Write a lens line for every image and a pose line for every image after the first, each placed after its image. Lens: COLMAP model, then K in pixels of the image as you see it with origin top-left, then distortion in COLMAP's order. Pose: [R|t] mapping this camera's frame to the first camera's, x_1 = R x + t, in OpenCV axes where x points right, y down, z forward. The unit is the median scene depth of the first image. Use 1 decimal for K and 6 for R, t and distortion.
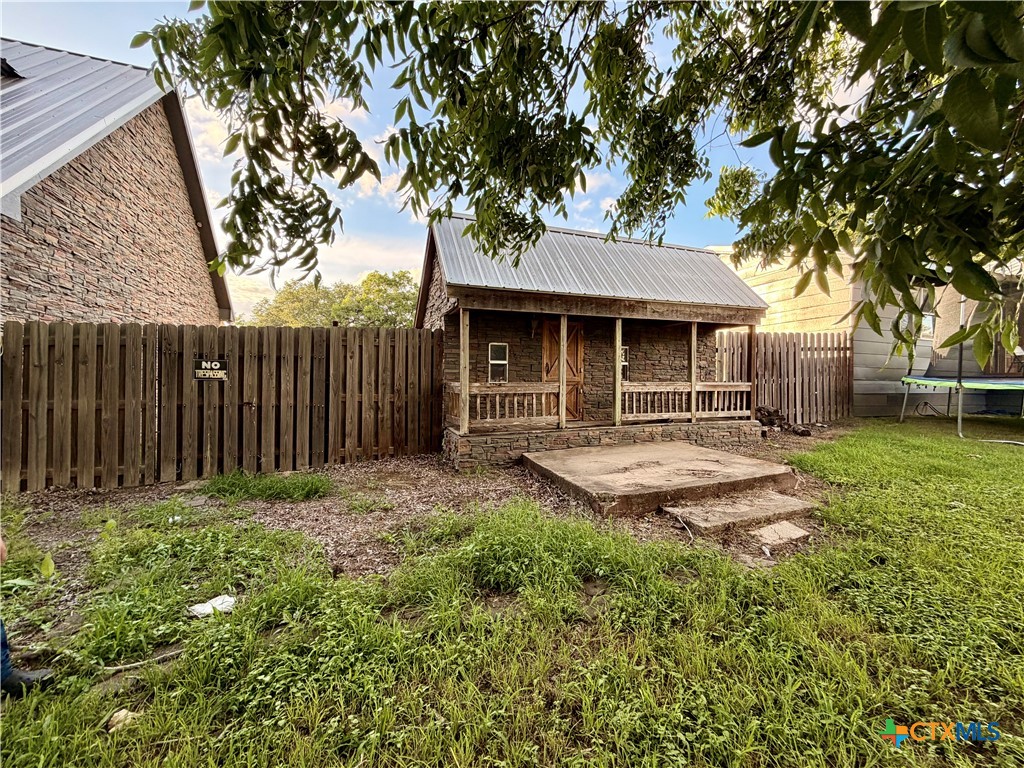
lens RADIAL K [[407.1, 0, 512.0], [0, 407.1, 384.0], [0, 0, 1]] dist [-0.000443, -0.000161]
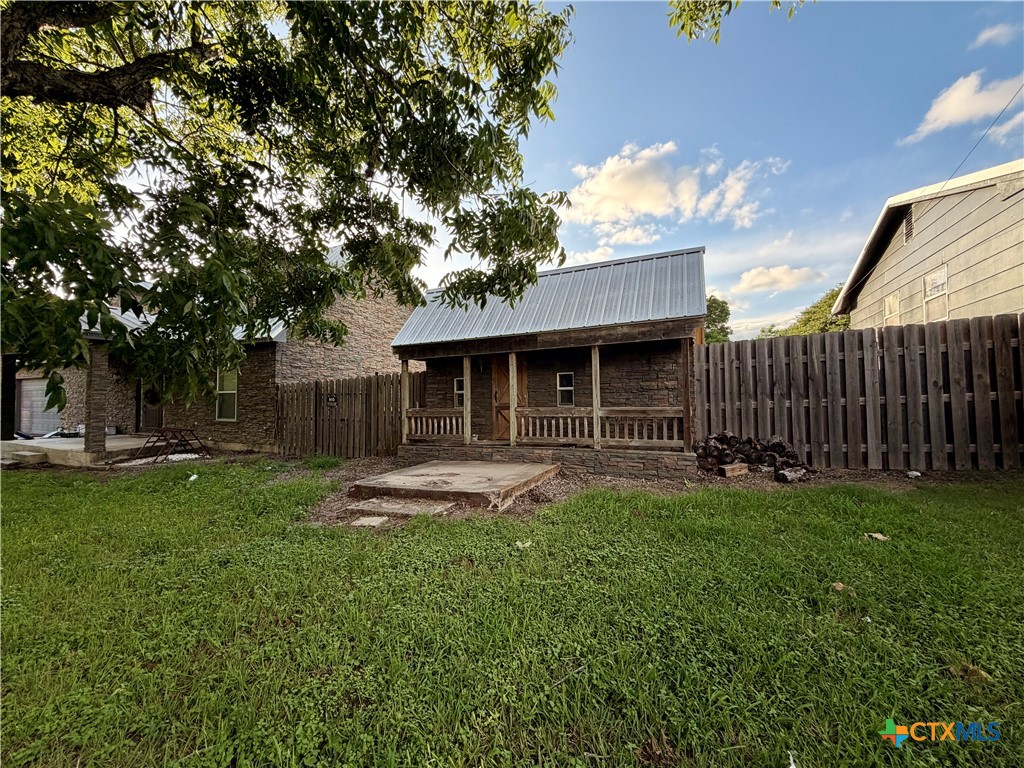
lens RADIAL K [[407.1, 0, 512.0], [0, 407.1, 384.0], [0, 0, 1]] dist [-0.000443, -0.000161]
pose [[0.706436, -0.040793, -0.706600, 0.991819], [0.011495, 0.998867, -0.046173, -0.017333], [0.707684, 0.024496, 0.706105, 0.171041]]
